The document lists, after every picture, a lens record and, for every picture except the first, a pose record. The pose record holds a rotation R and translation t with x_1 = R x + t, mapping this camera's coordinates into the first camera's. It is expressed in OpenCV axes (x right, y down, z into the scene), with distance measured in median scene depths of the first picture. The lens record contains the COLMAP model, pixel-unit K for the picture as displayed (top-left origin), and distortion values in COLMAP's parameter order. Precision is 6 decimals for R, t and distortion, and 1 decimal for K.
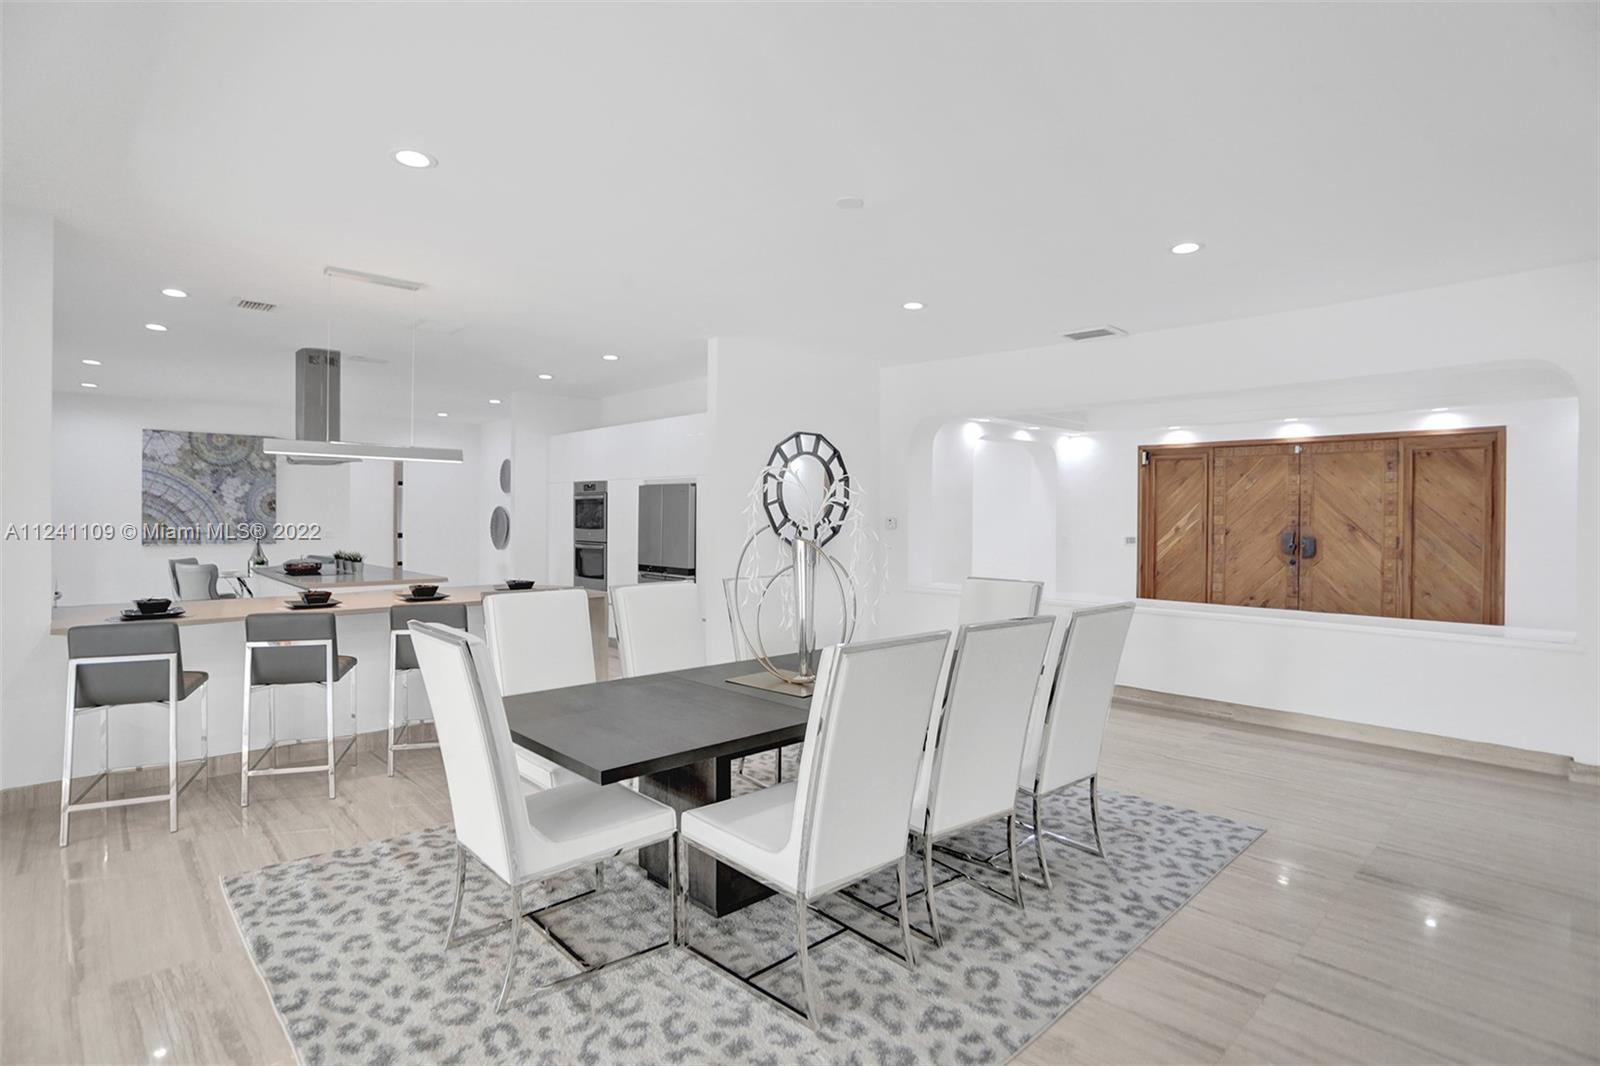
lens RADIAL K [[810.2, 0, 802.0], [0, 810.2, 526.8], [0, 0, 1]] dist [-0.031857, -0.001077]
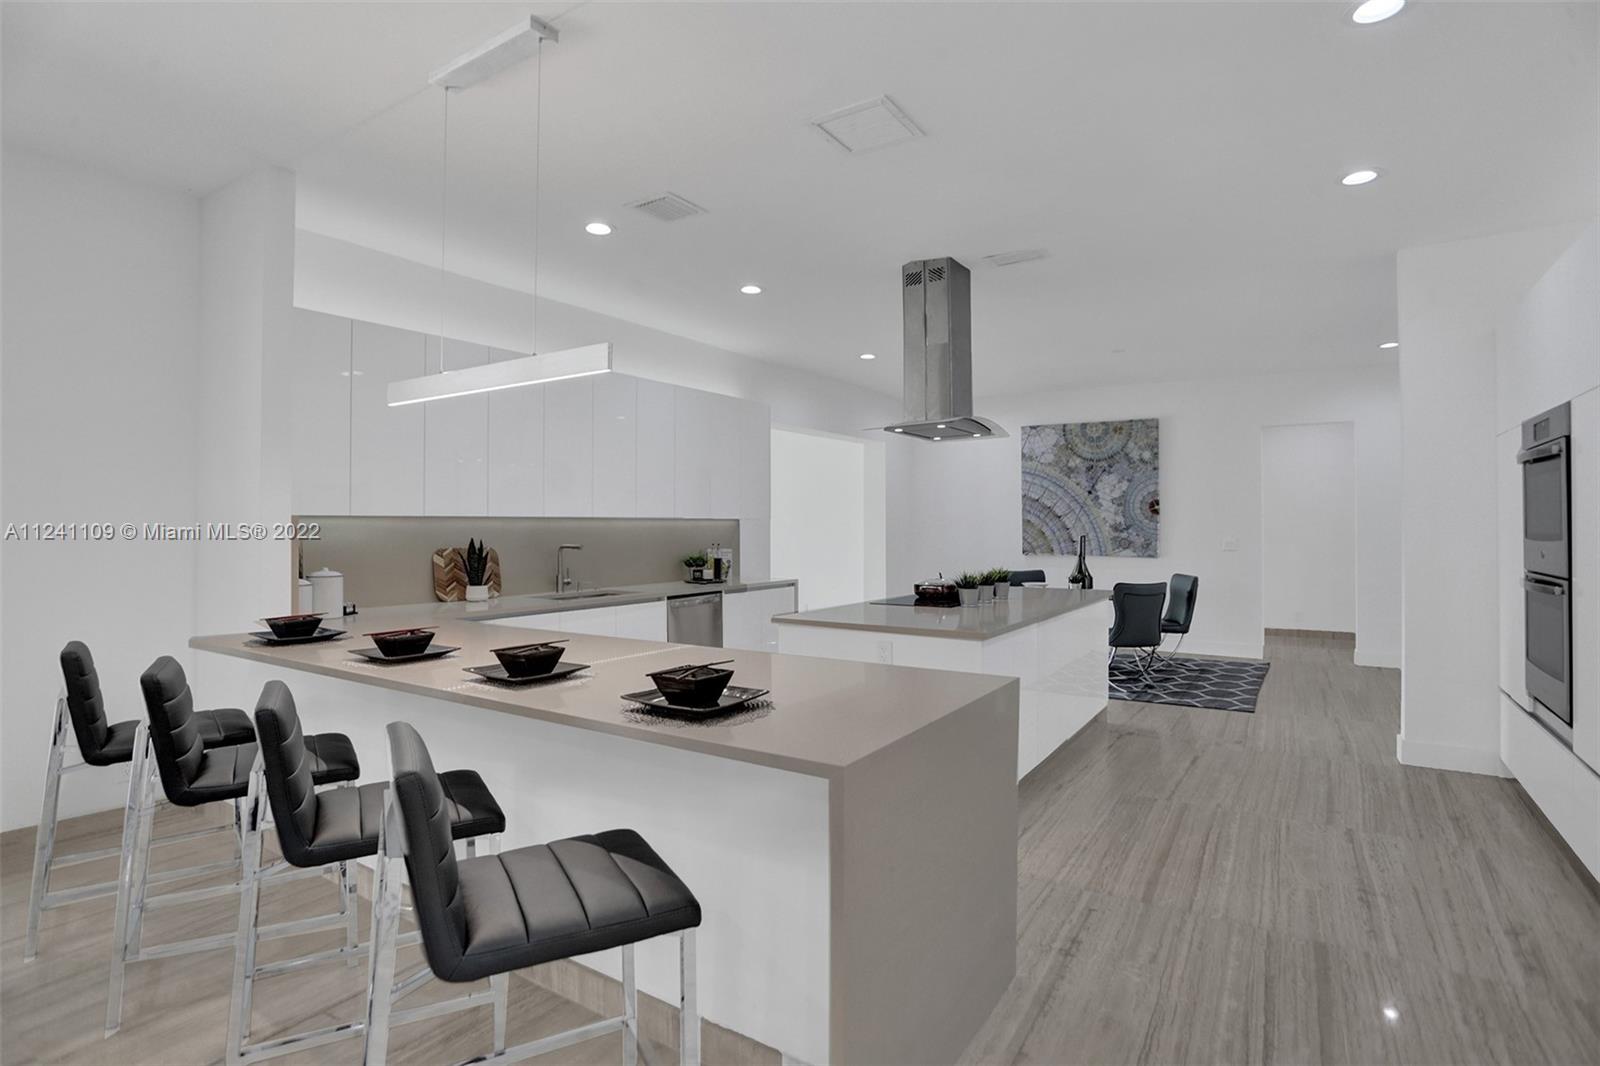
lens RADIAL K [[810.2, 0, 795.0], [0, 810.2, 526.0], [0, 0, 1]] dist [-0.031857, -0.001077]
pose [[0.255109, -0.003559, -0.966906, 0.001214], [-0.006702, 0.999963, -0.005449, -0.001972], [0.966889, 0.007870, 0.255075, 0.487781]]
